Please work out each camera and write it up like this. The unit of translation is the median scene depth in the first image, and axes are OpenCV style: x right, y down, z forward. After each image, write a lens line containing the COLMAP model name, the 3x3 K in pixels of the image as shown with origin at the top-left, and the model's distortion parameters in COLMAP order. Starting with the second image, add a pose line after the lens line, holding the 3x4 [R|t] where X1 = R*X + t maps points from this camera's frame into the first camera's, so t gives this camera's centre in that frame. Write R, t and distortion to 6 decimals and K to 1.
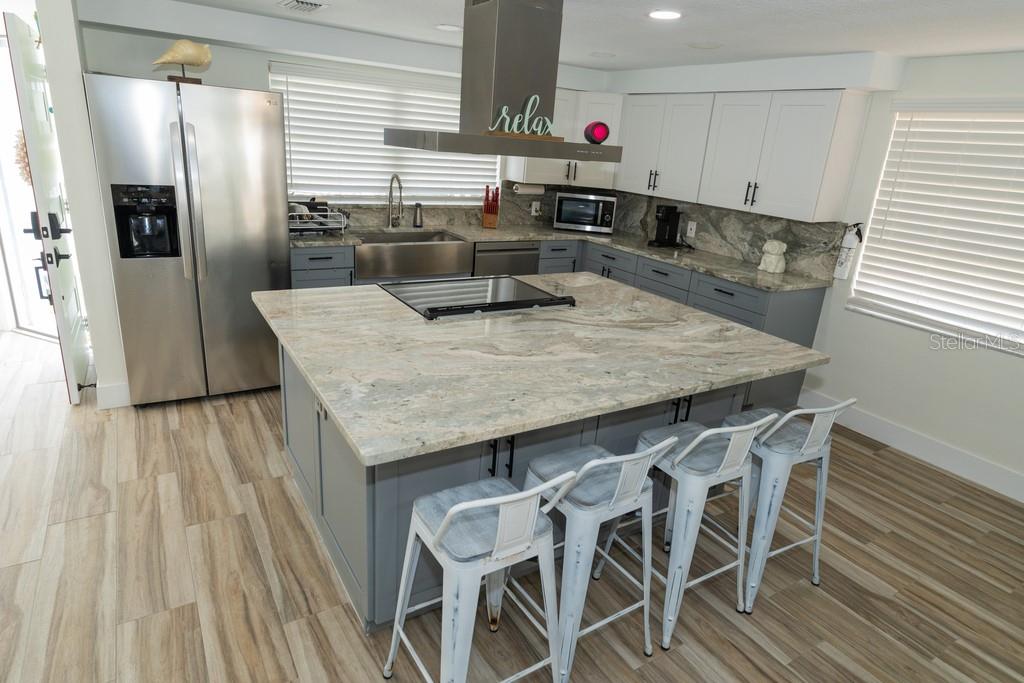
lens RADIAL K [[586.2, 0, 511.0], [0, 586.2, 345.3], [0, 0, 1]] dist [-0.006093, -0.000815]
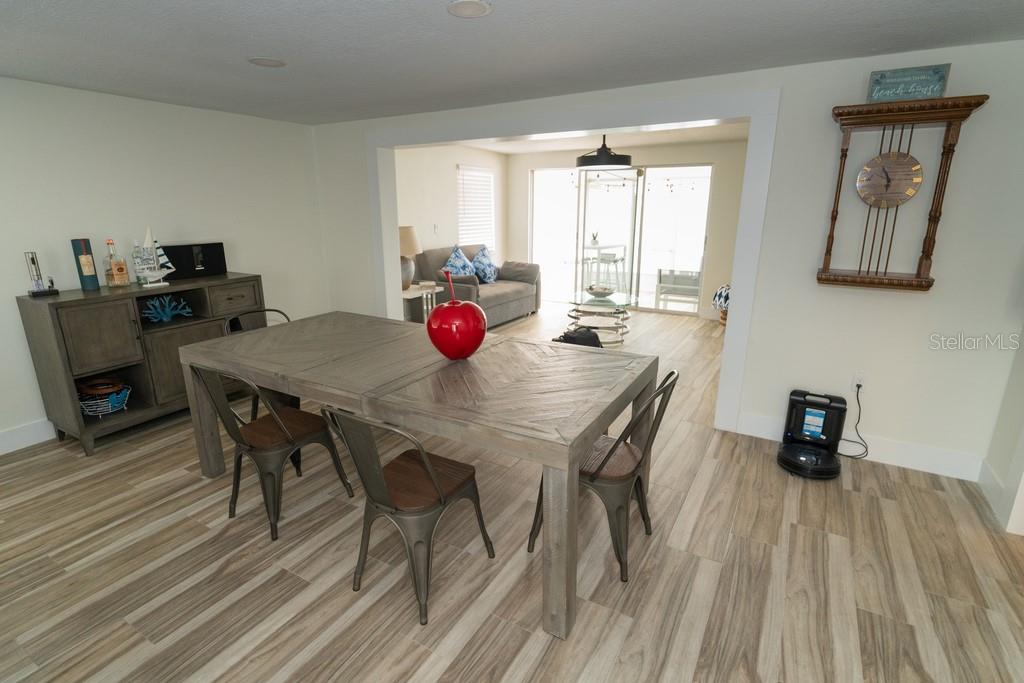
lens RADIAL K [[503.8, 0, 509.4], [0, 503.8, 340.3], [0, 0, 1]] dist [-0.002772, -0.000228]
pose [[-0.463647, -0.299531, 0.833854, -0.228334], [0.262894, 0.852234, 0.452310, -0.051676], [-0.846119, 0.428927, -0.316391, 0.184696]]
